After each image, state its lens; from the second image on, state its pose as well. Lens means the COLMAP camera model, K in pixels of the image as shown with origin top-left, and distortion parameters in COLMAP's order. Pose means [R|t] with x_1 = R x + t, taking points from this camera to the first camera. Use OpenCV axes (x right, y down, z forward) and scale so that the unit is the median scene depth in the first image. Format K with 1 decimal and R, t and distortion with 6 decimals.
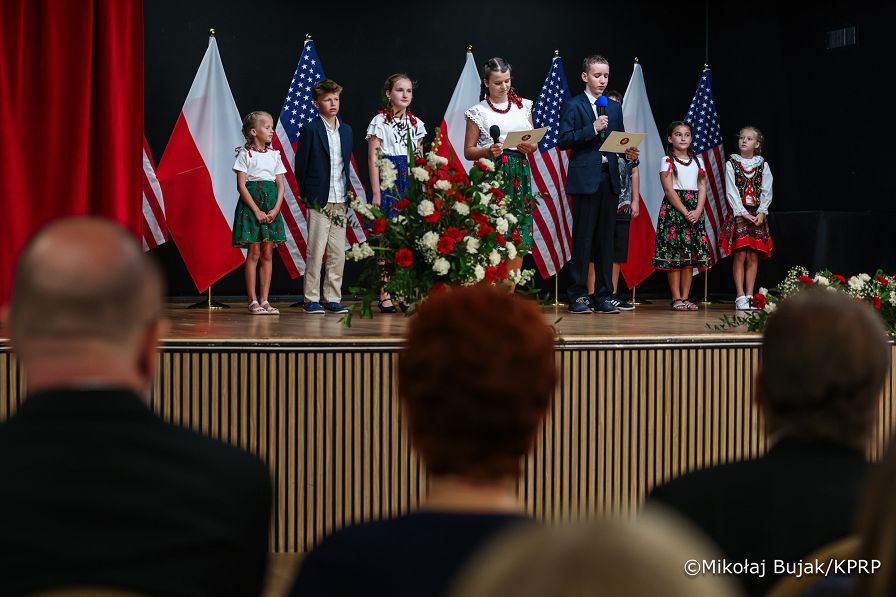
lens RADIAL K [[1729.6, 0, 450.8], [0, 1729.6, 296.2], [0, 0, 1]] dist [0.038490, 0.000000]
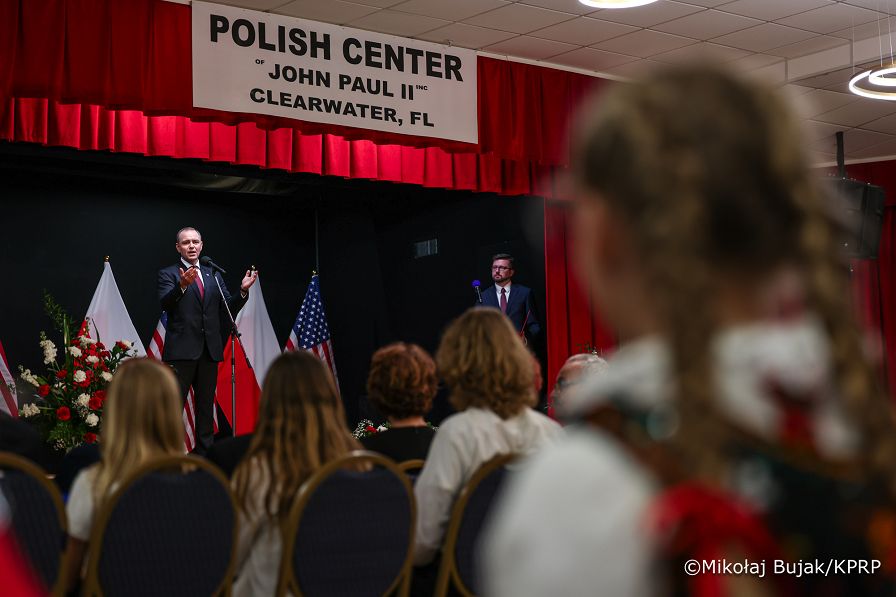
lens RADIAL K [[1729.6, 0, 448.3], [0, 1729.6, 297.5], [0, 0, 1]] dist [0.038490, 0.000000]
pose [[0.978159, -0.011042, 0.207566, -0.012794], [0.035716, 0.992665, -0.115502, 0.052290], [-0.204768, 0.120393, 0.971378, -0.358711]]
